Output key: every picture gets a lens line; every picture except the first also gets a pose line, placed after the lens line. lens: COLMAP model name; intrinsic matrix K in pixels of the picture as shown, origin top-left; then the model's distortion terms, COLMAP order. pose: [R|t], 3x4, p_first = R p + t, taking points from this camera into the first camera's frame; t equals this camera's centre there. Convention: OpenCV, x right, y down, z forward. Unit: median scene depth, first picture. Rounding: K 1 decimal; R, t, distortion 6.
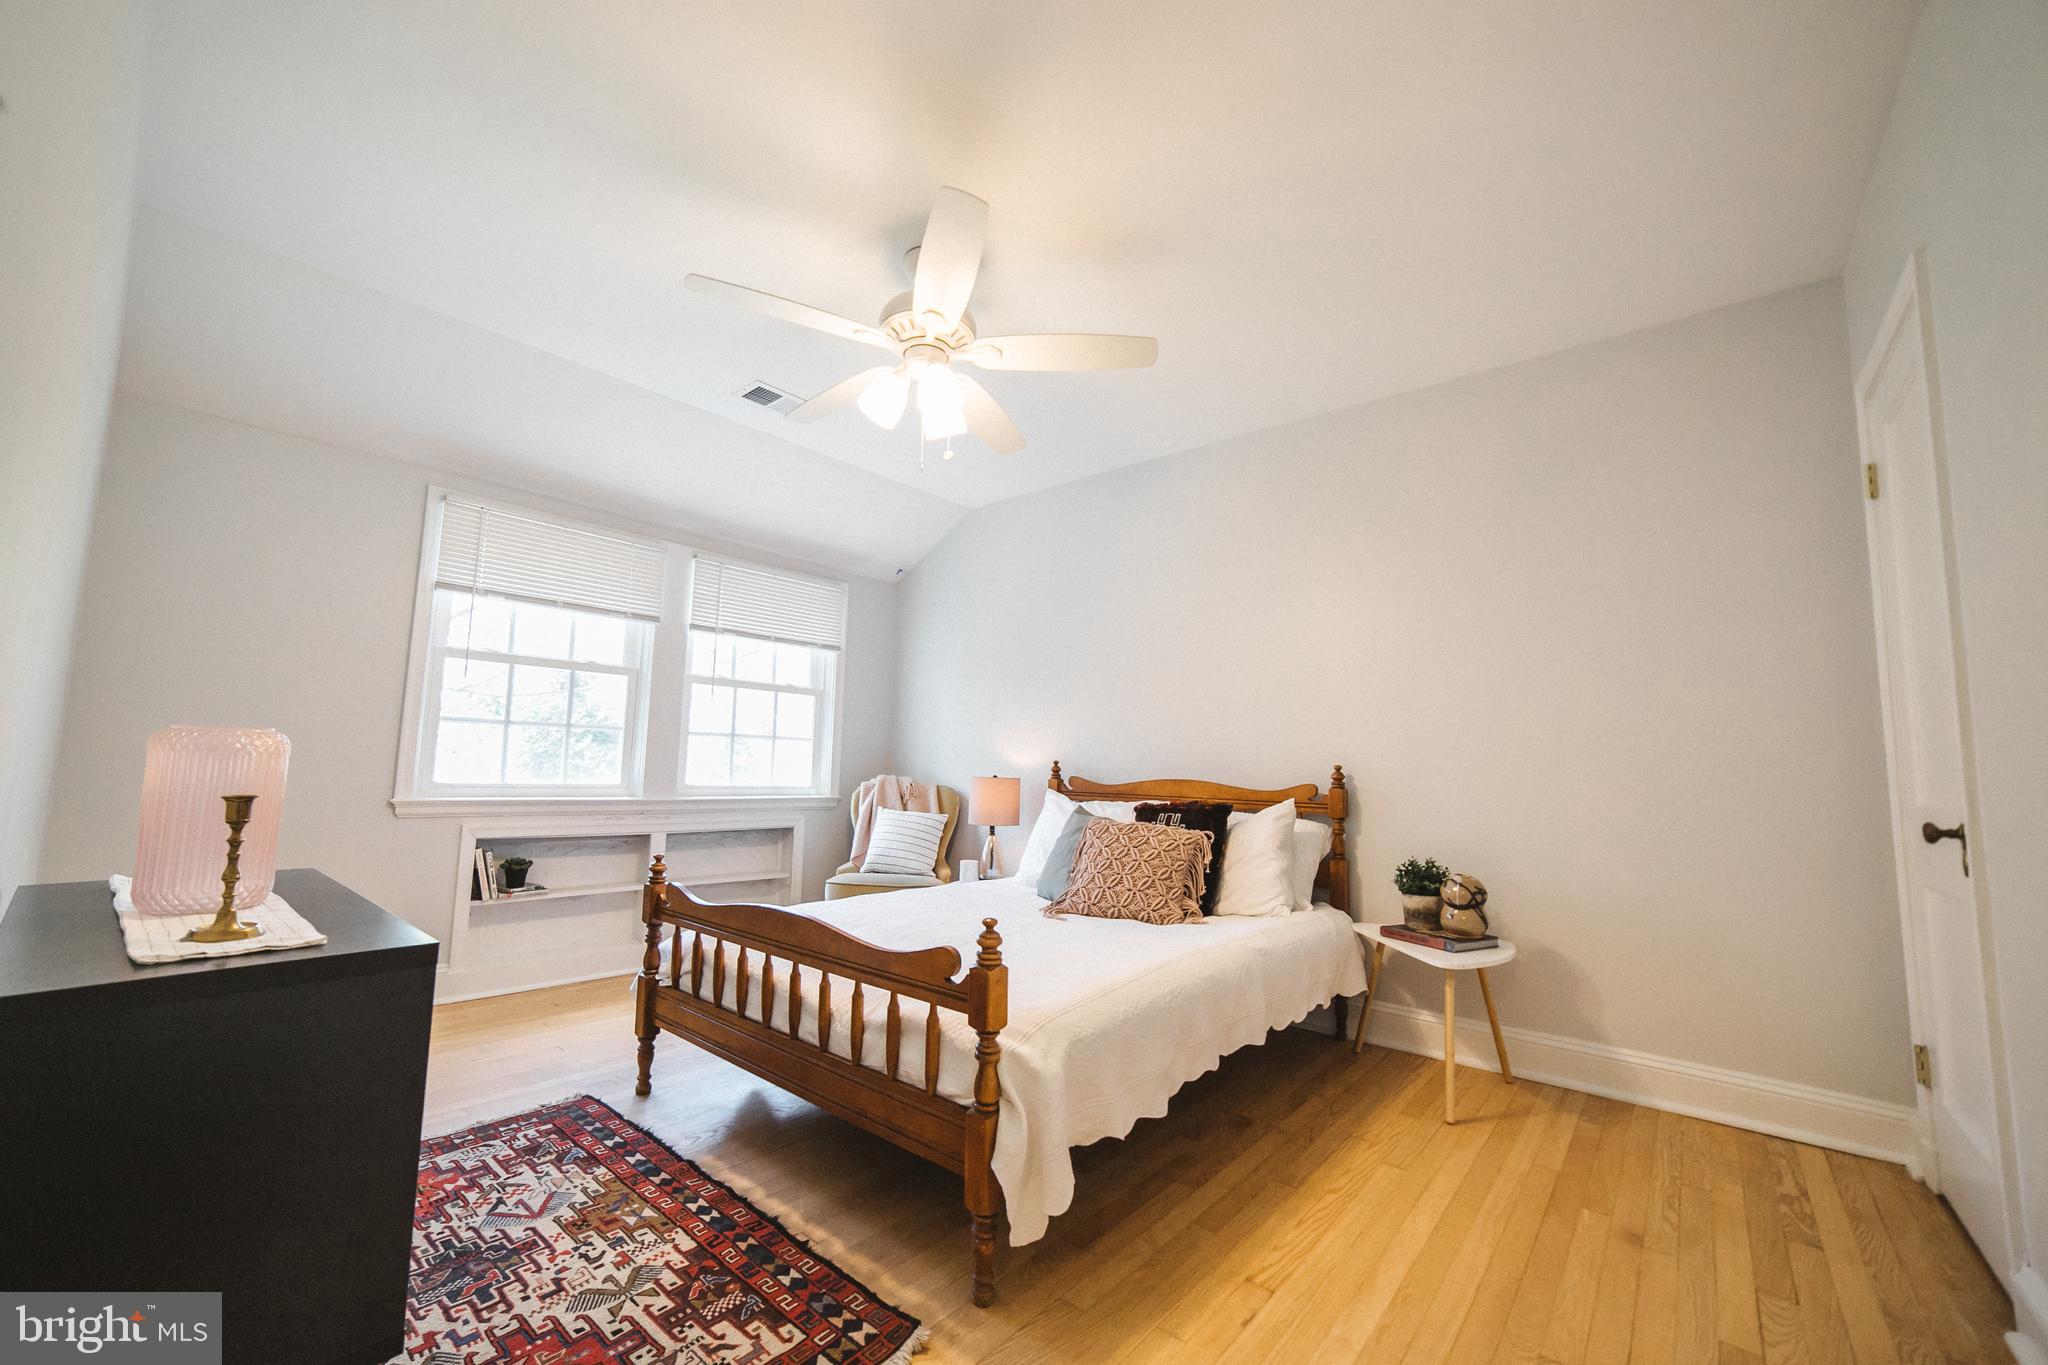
lens RADIAL K [[792.9, 0, 1021.9], [0, 792.9, 683.2], [0, 0, 1]] dist [-0.012993, 0.003859]
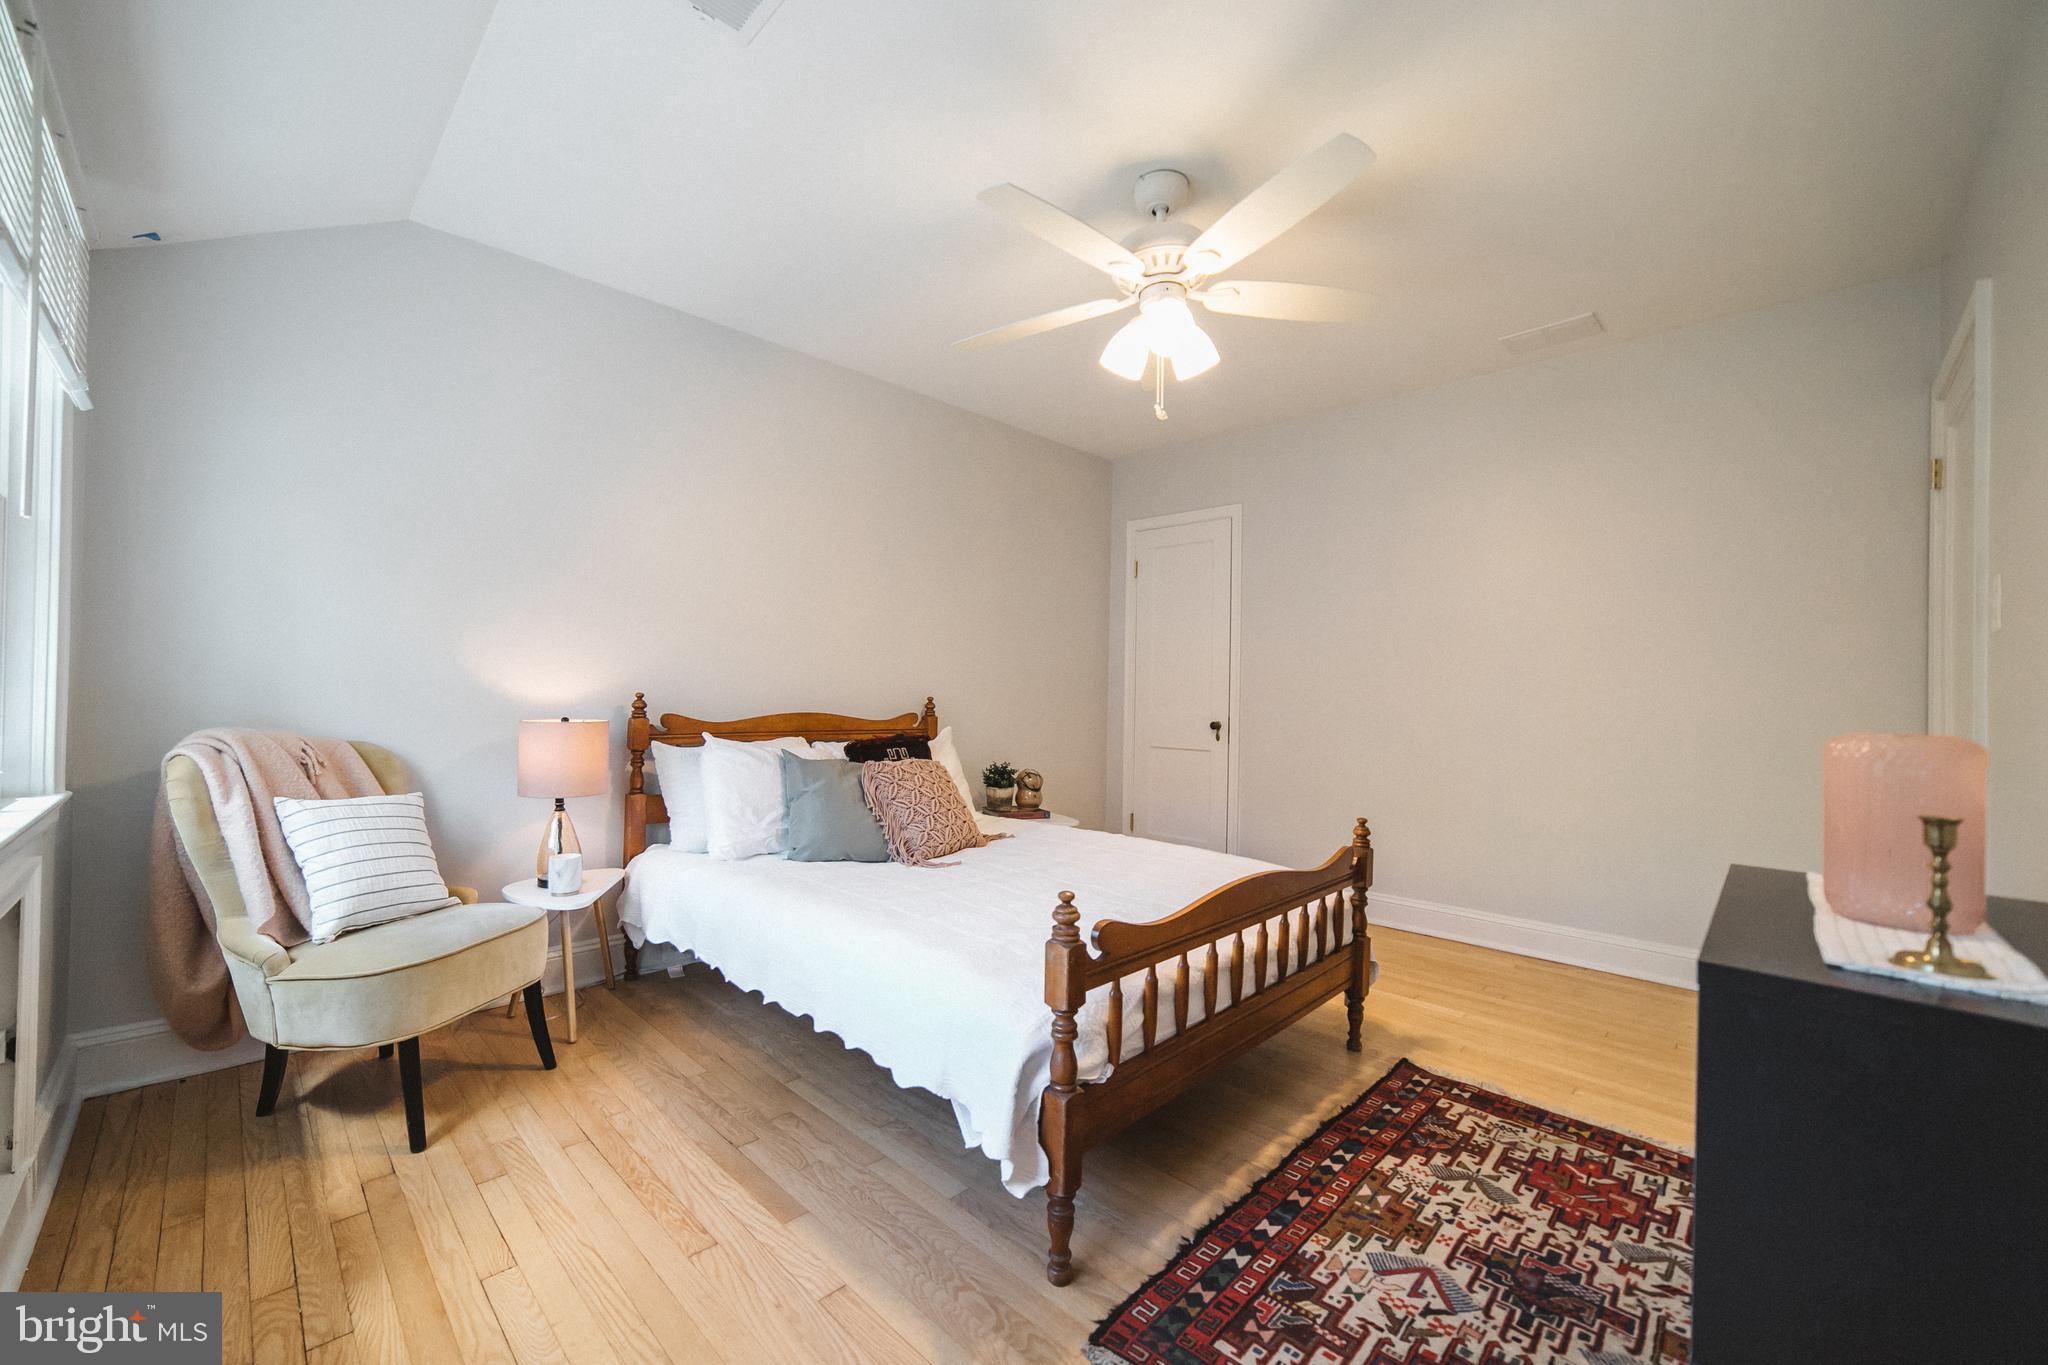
lens RADIAL K [[792.9, 0, 1016.7], [0, 792.9, 693.0], [0, 0, 1]] dist [-0.012993, 0.003859]
pose [[0.078645, -0.013829, 0.996807, -1.620381], [-0.117151, 0.992847, 0.023017, 0.111048], [-0.989995, -0.118587, 0.076462, 1.580253]]
